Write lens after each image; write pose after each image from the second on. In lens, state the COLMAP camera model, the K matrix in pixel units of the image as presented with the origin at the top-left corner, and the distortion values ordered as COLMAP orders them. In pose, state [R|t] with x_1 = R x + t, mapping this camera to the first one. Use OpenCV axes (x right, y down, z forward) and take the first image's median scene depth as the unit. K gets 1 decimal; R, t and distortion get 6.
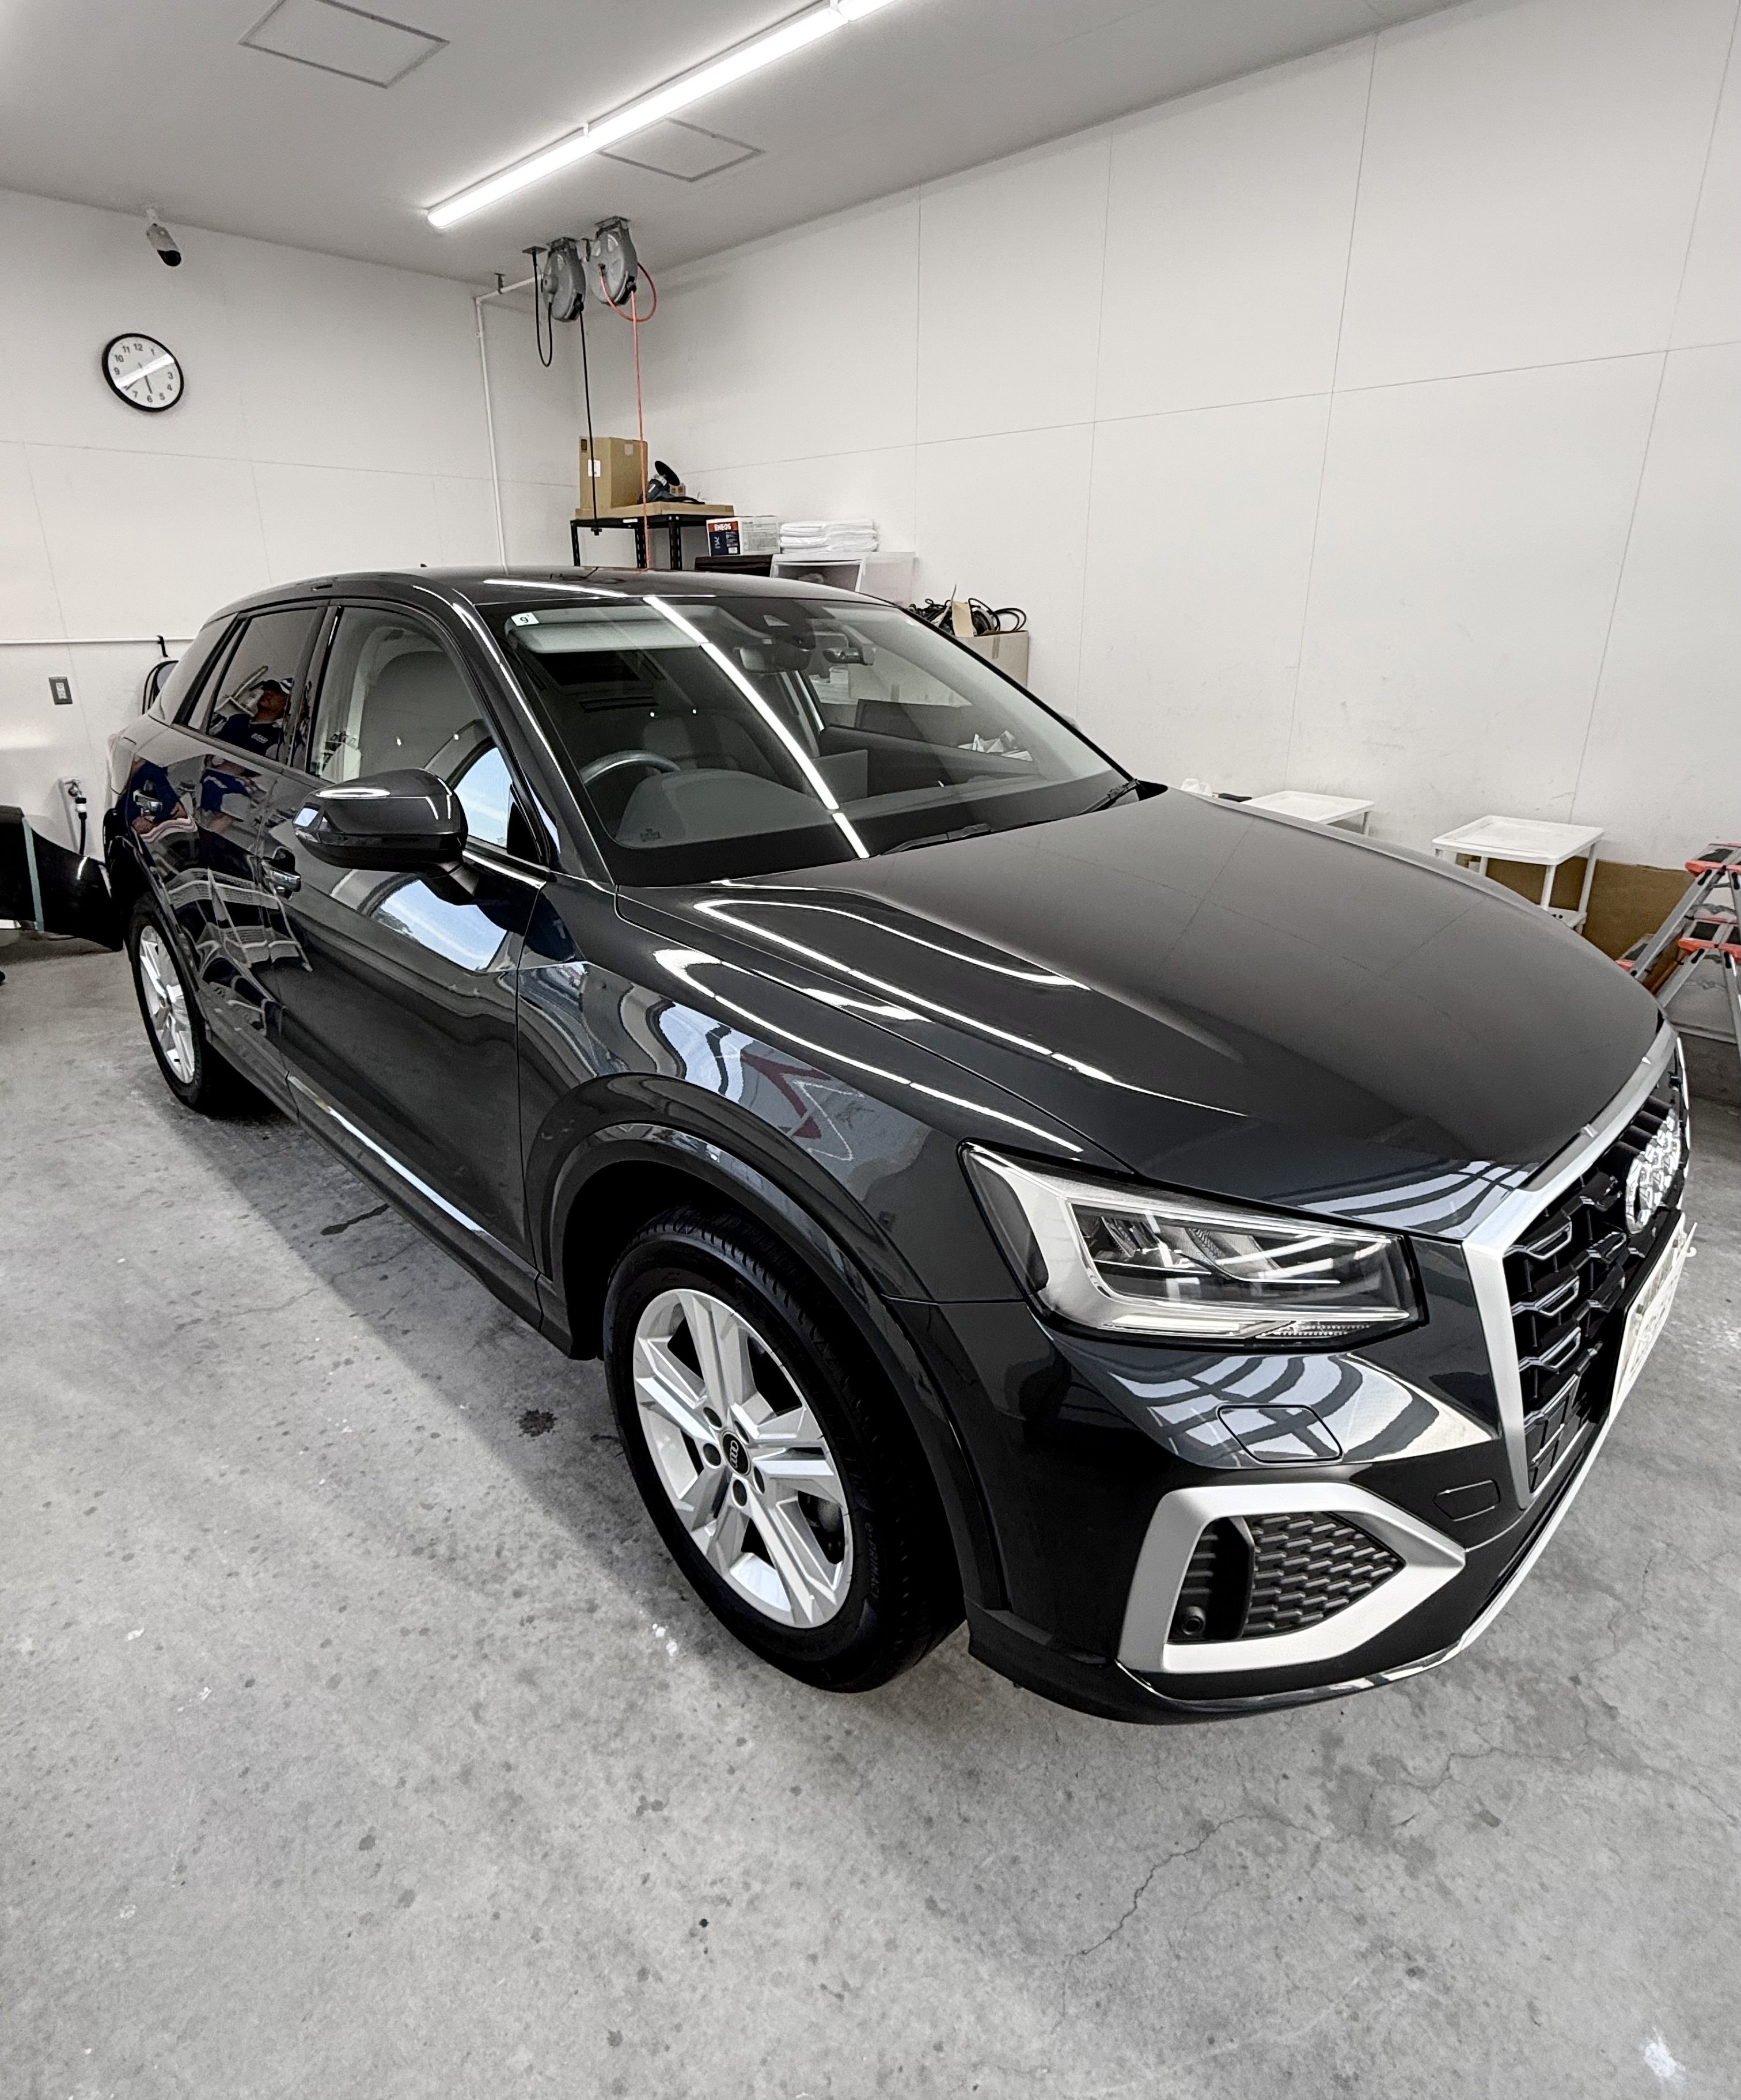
lens RADIAL K [[1120.0, 0, 866.4], [0, 1120.0, 998.9], [0, 0, 1]] dist [0.001976, -0.001600]
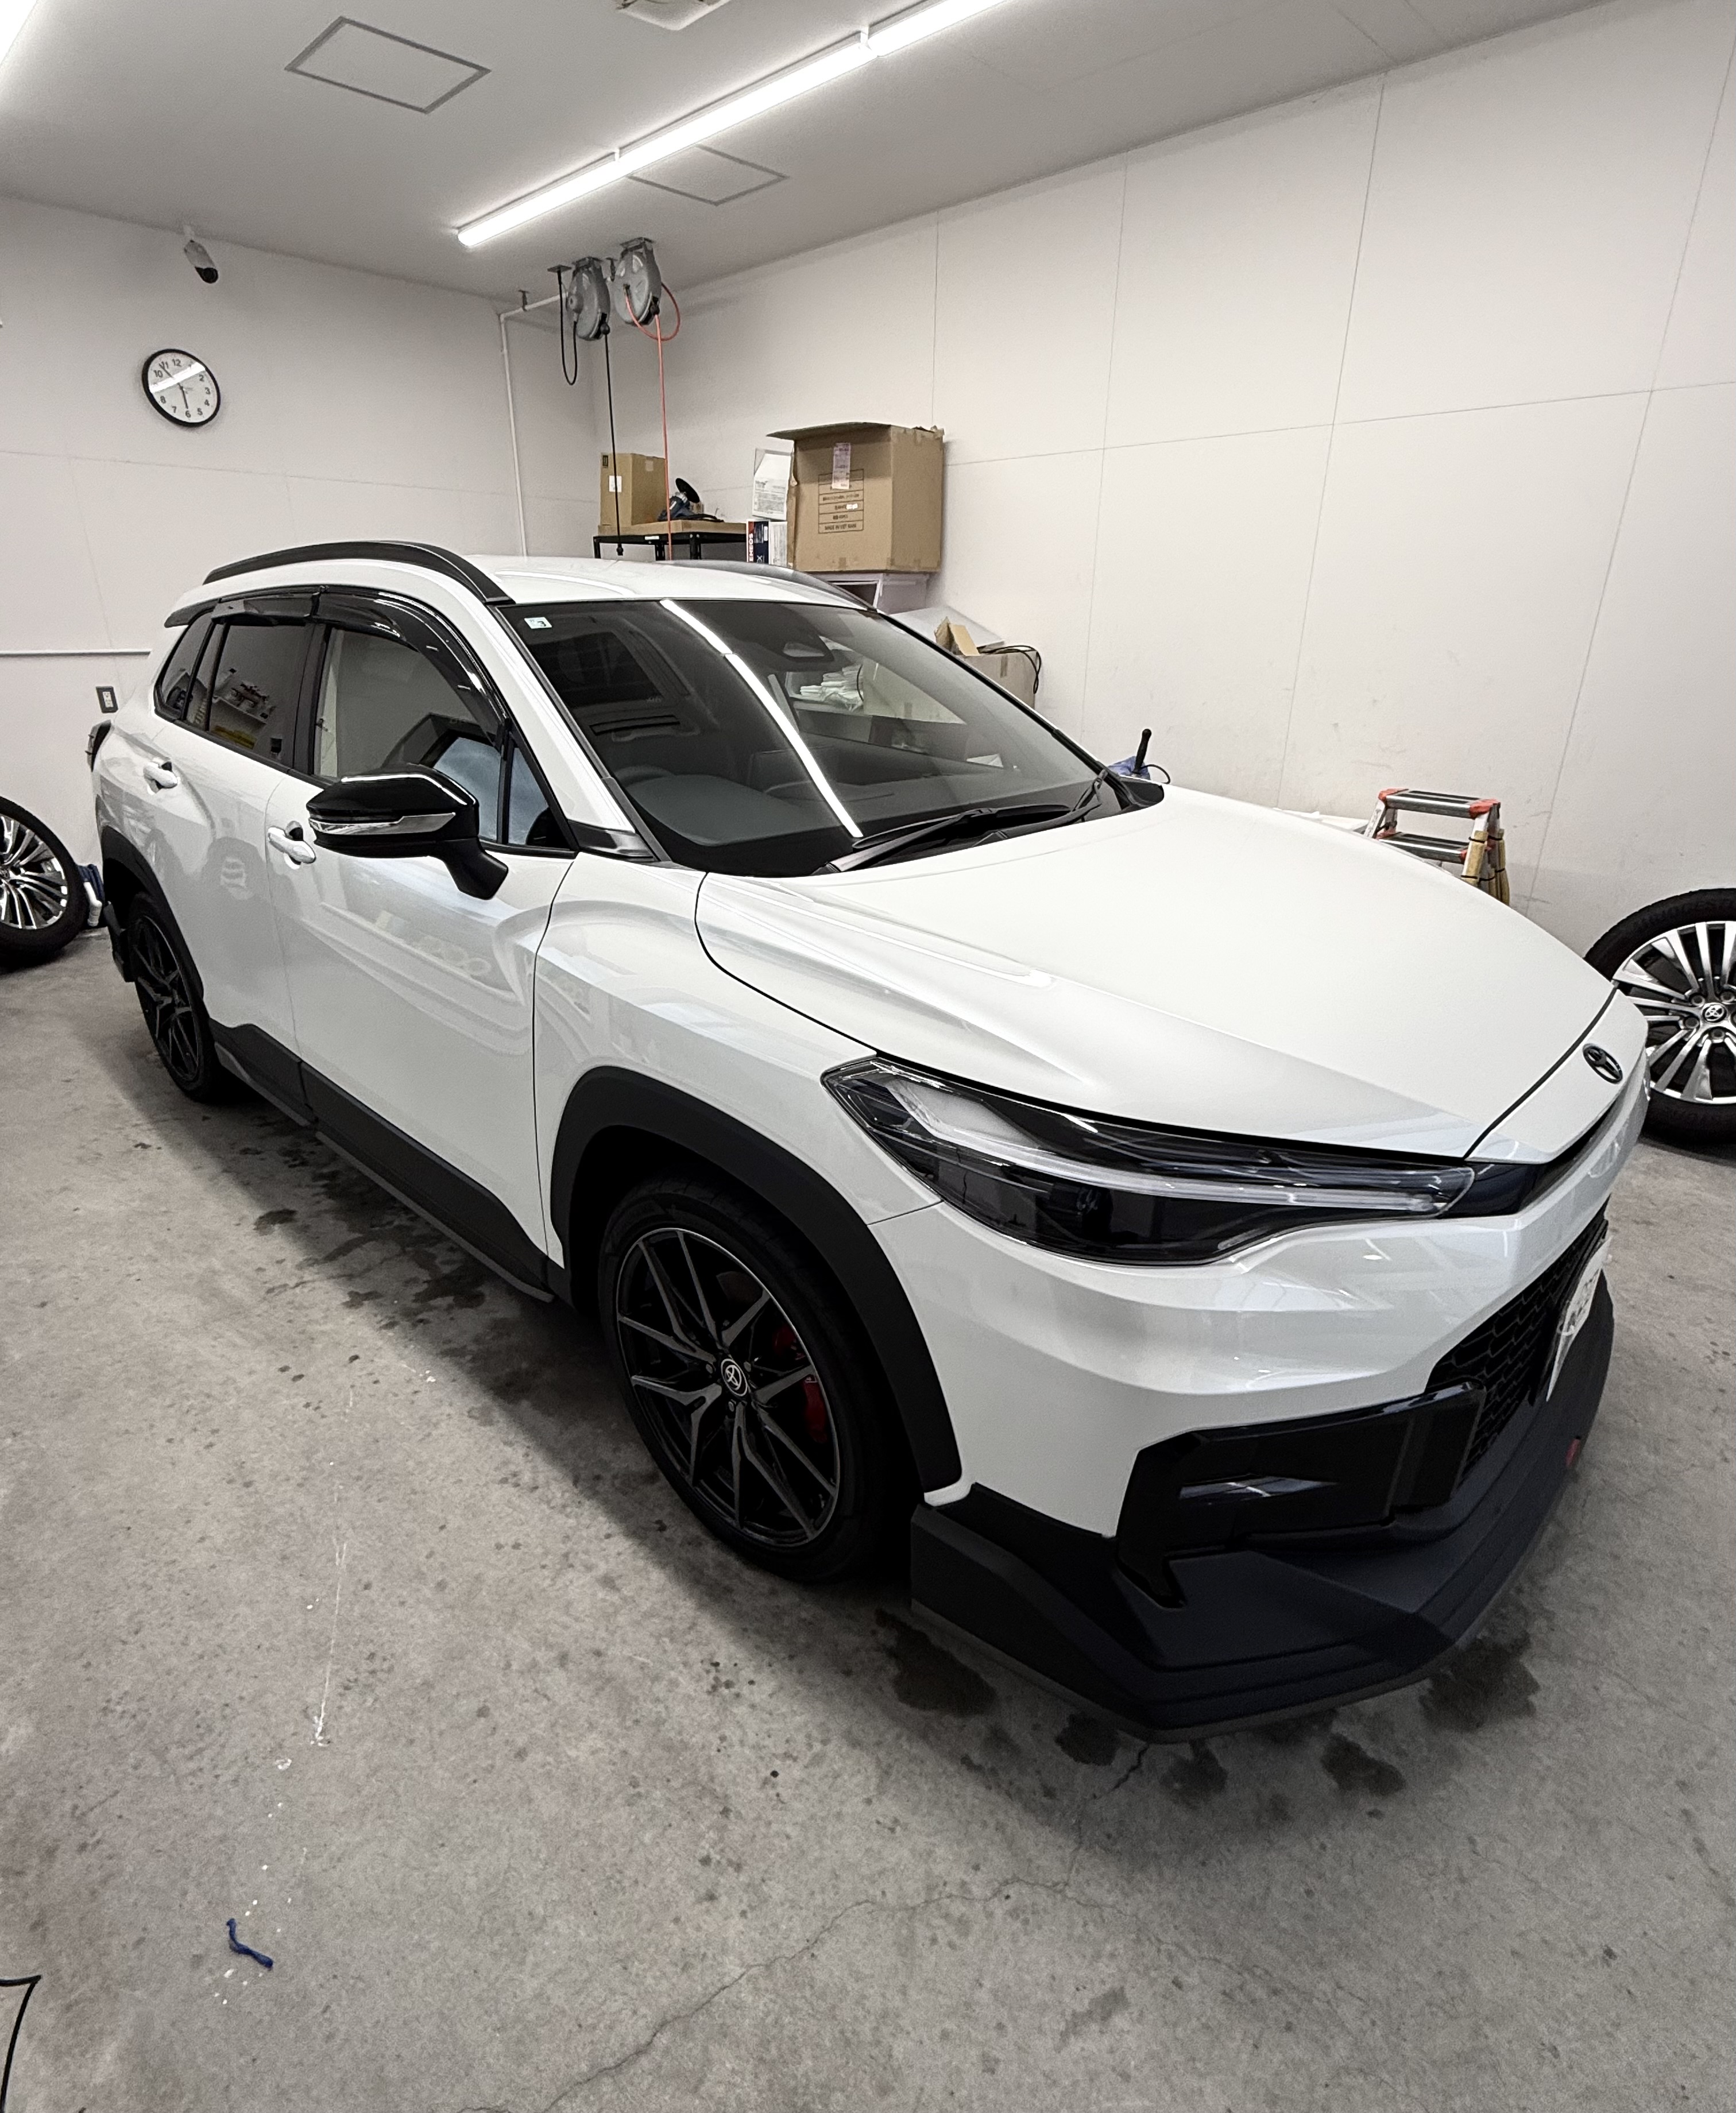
lens RADIAL K [[1100.5, 0, 865.1], [0, 1100.5, 1047.2], [0, 0, 1]] dist [0.001430, -0.001496]
pose [[0.999959, 0.006904, 0.005915, -0.046828], [-0.007124, 0.999251, 0.038026, 0.011215], [-0.005648, -0.038066, 0.999259, -0.098364]]
